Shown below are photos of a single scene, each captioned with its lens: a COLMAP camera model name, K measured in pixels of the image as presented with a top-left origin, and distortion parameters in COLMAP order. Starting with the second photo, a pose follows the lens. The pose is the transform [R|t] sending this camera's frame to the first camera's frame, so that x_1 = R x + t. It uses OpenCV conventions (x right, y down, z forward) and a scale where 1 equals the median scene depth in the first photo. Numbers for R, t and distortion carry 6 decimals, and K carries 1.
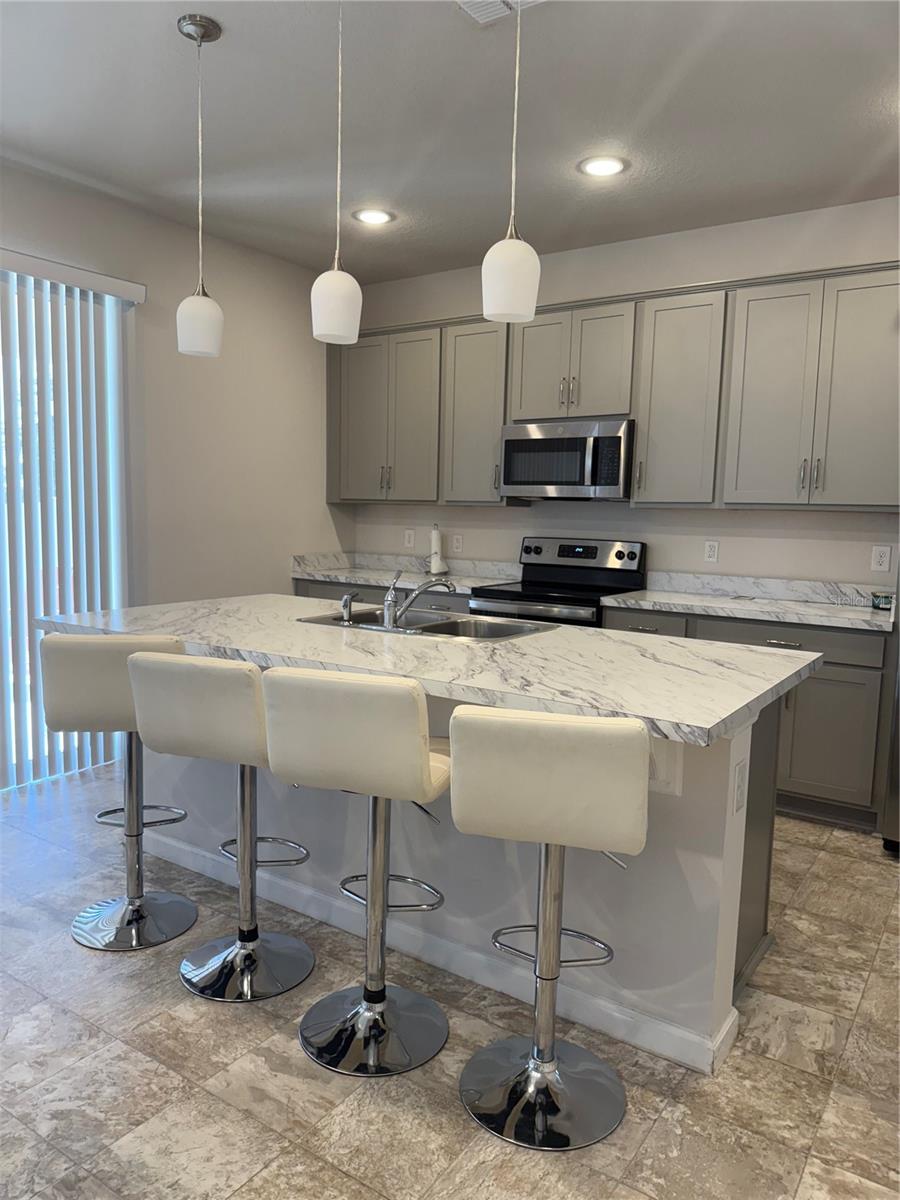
lens RADIAL K [[838.2, 0, 450.4], [0, 838.2, 601.0], [0, 0, 1]] dist [0.031594, -0.019738]
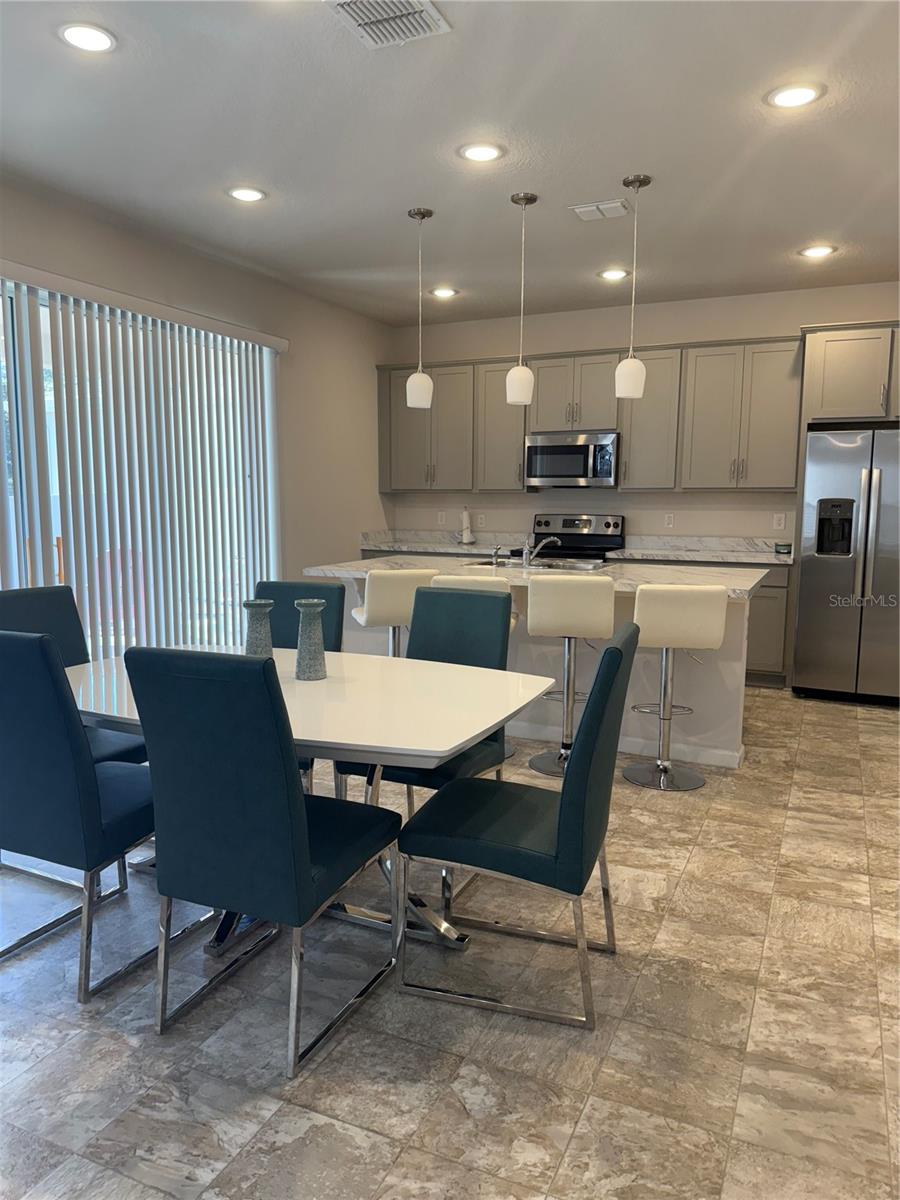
lens RADIAL K [[838.2, 0, 443.3], [0, 838.2, 602.2], [0, 0, 1]] dist [0.031594, -0.019738]
pose [[0.987573, -0.035153, 0.153179, -0.318063], [0.033134, 0.999327, 0.015711, 0.048599], [-0.153628, -0.010440, 0.988074, -0.409363]]
